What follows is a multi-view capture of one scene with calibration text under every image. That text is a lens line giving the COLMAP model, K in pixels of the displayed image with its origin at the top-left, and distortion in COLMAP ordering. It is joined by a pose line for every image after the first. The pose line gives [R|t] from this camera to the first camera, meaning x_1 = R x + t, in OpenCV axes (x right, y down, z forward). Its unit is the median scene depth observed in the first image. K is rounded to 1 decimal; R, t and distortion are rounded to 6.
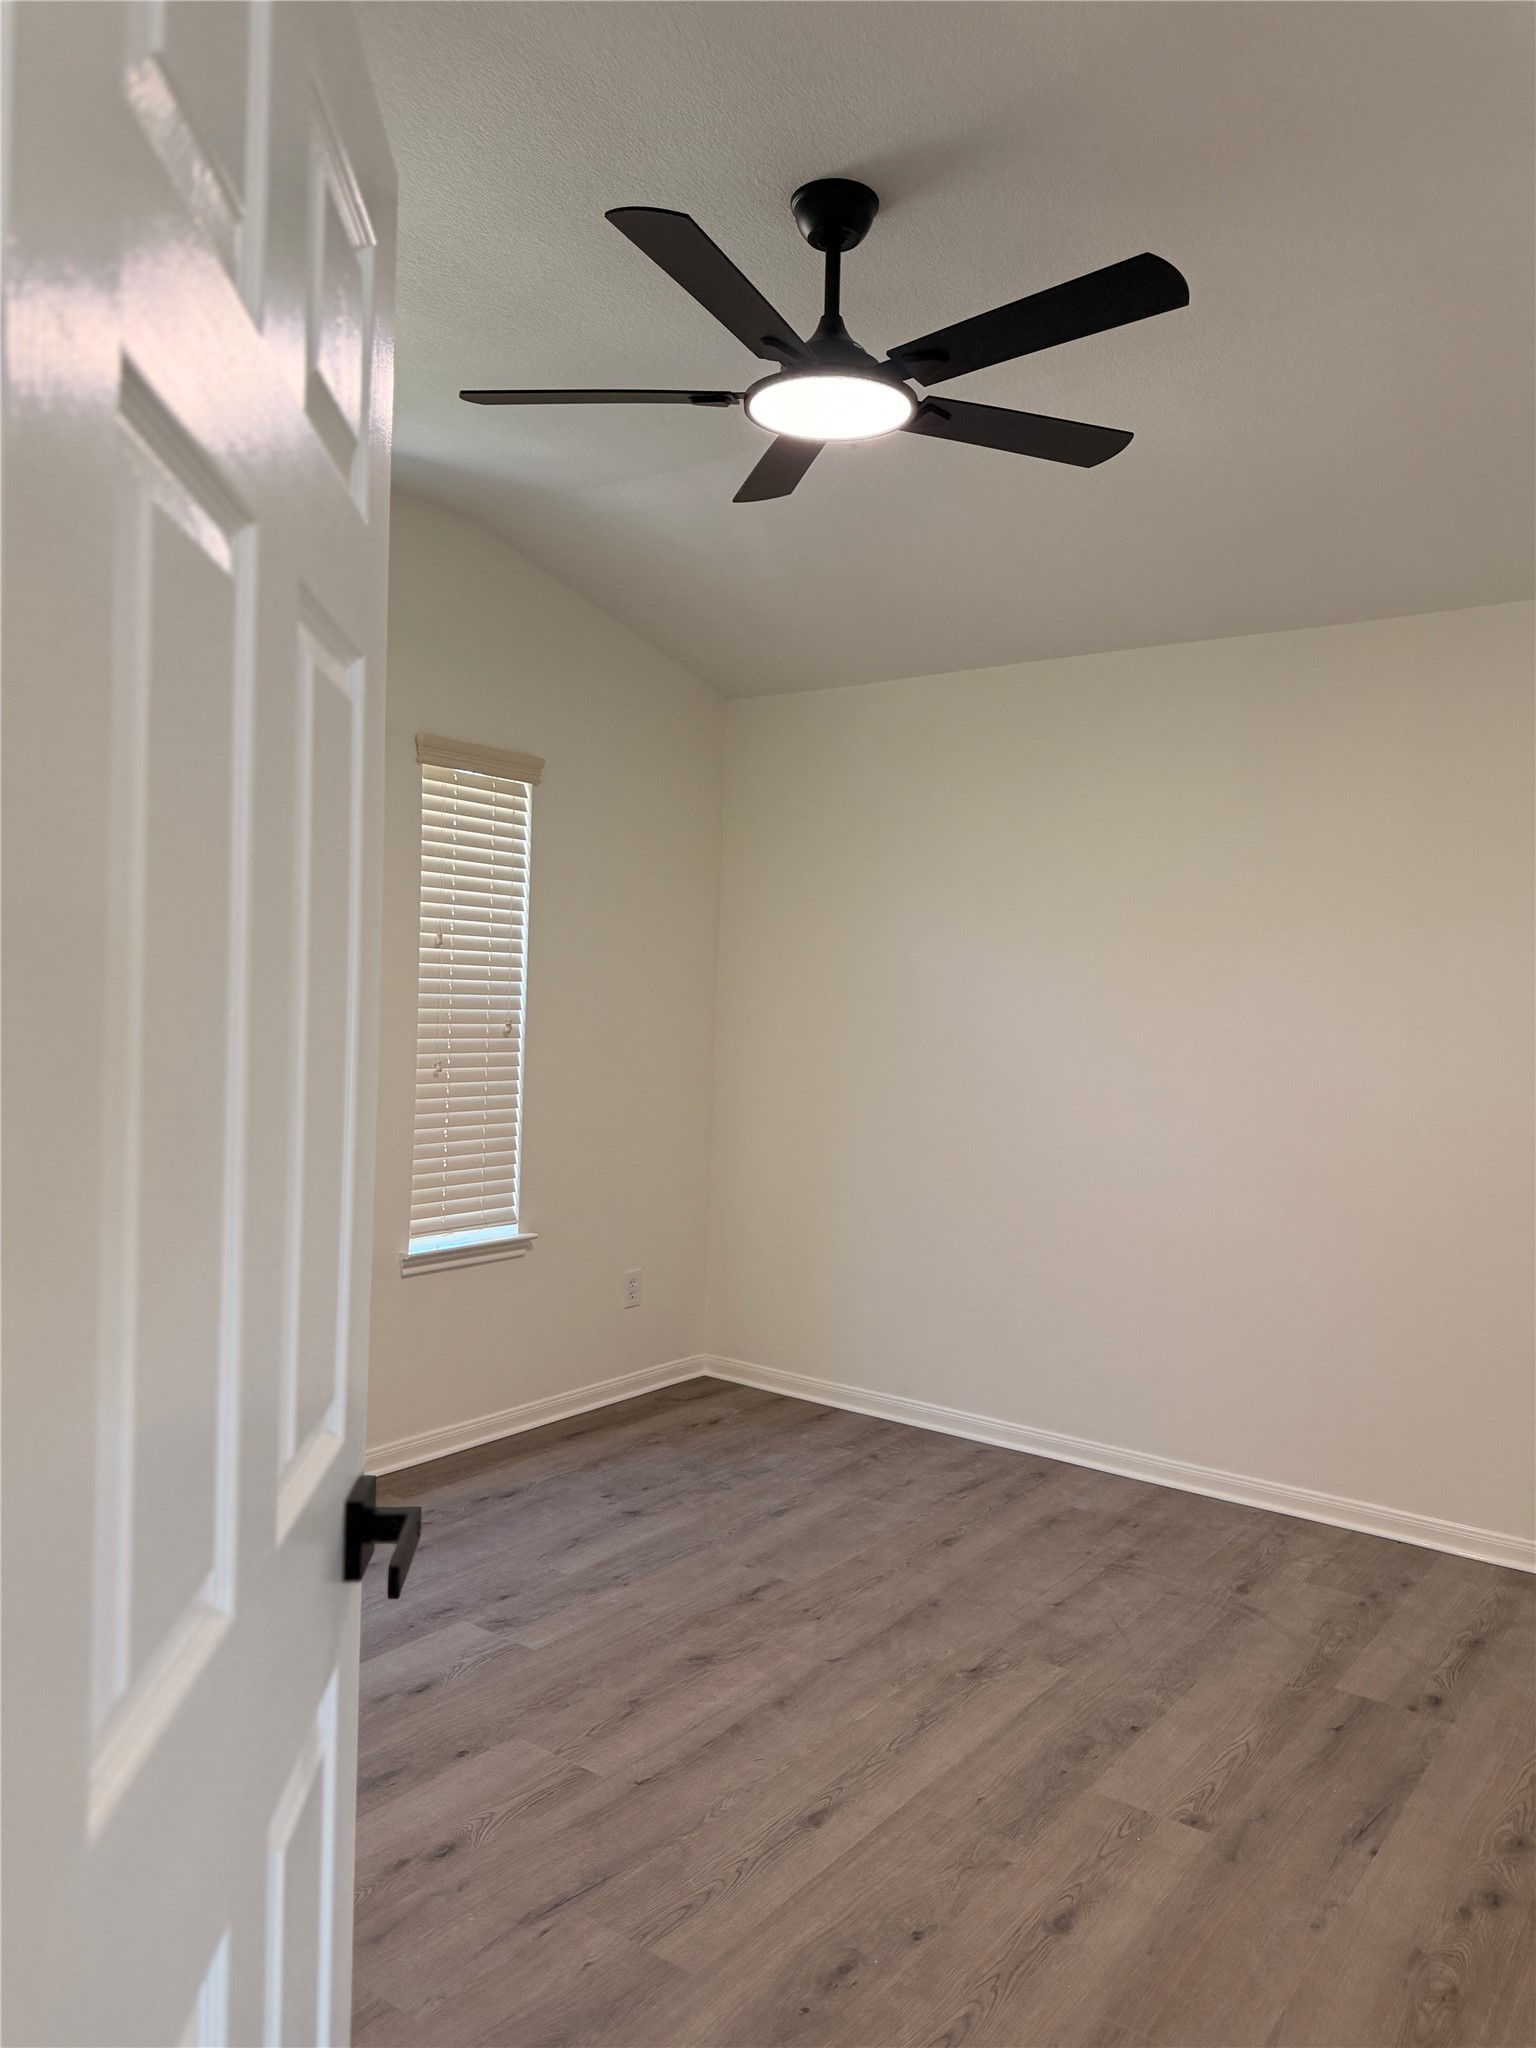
lens RADIAL K [[1462.0, 0, 757.9], [0, 1462.0, 1031.8], [0, 0, 1]] dist [0.005225, -0.004499]
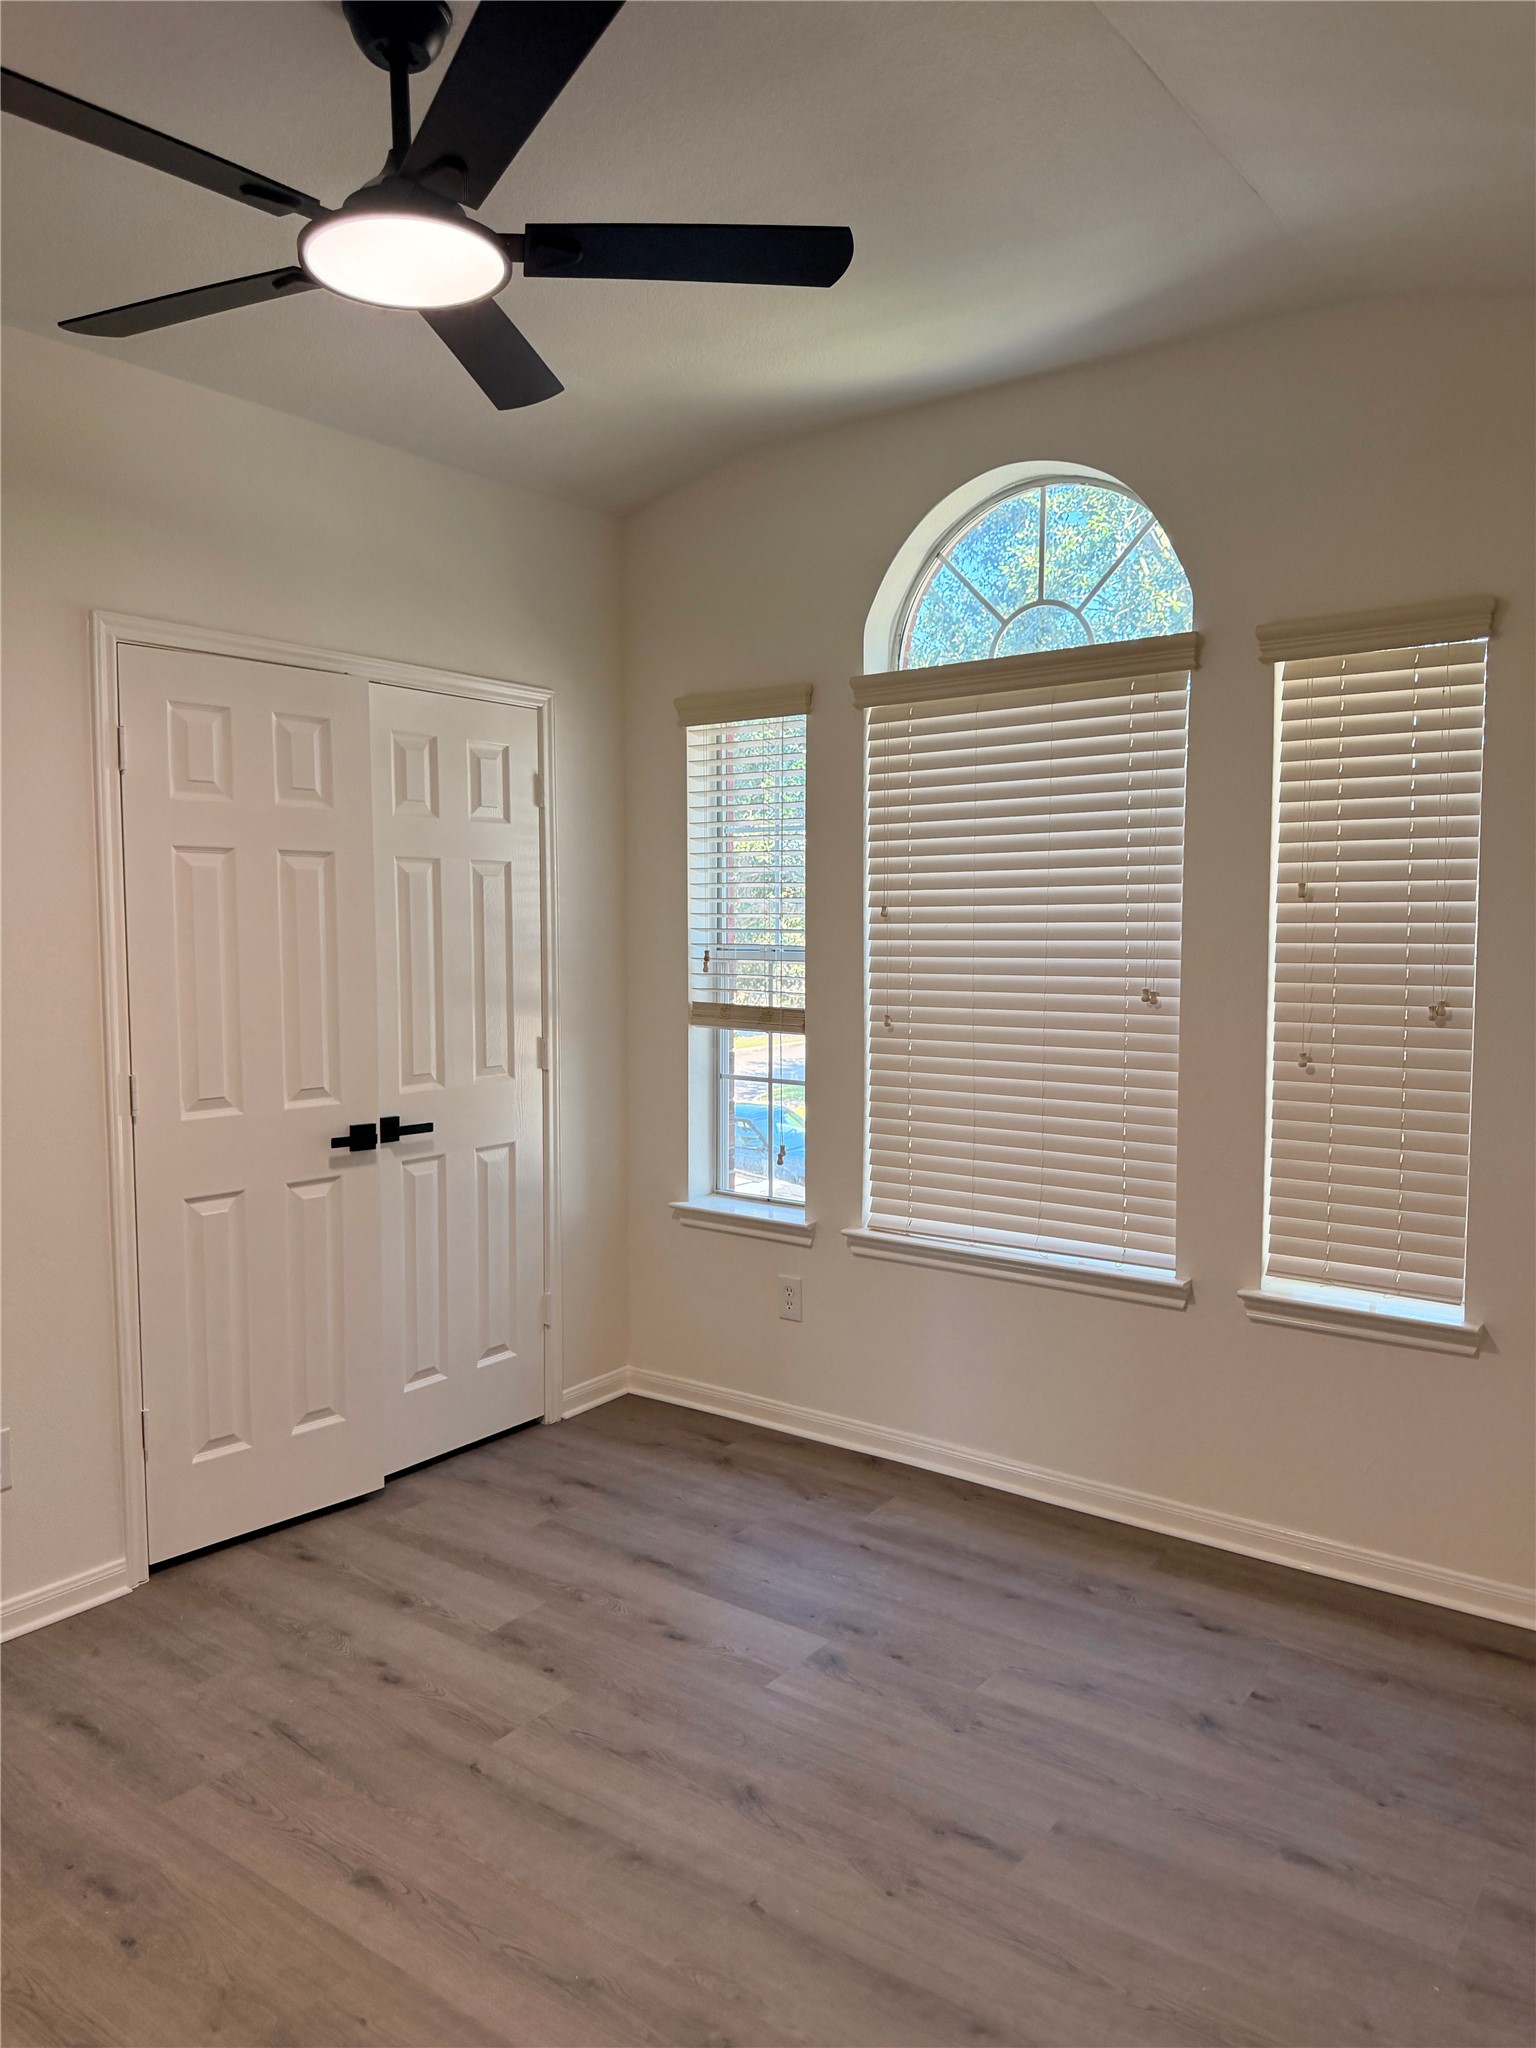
lens RADIAL K [[1462.0, 0, 757.9], [0, 1462.0, 1031.8], [0, 0, 1]] dist [0.005225, -0.004499]
pose [[0.004472, 0.051195, -0.998679, 0.667299], [-0.024042, 0.998405, 0.051074, -0.027684], [0.999701, 0.023781, 0.005696, 0.890054]]
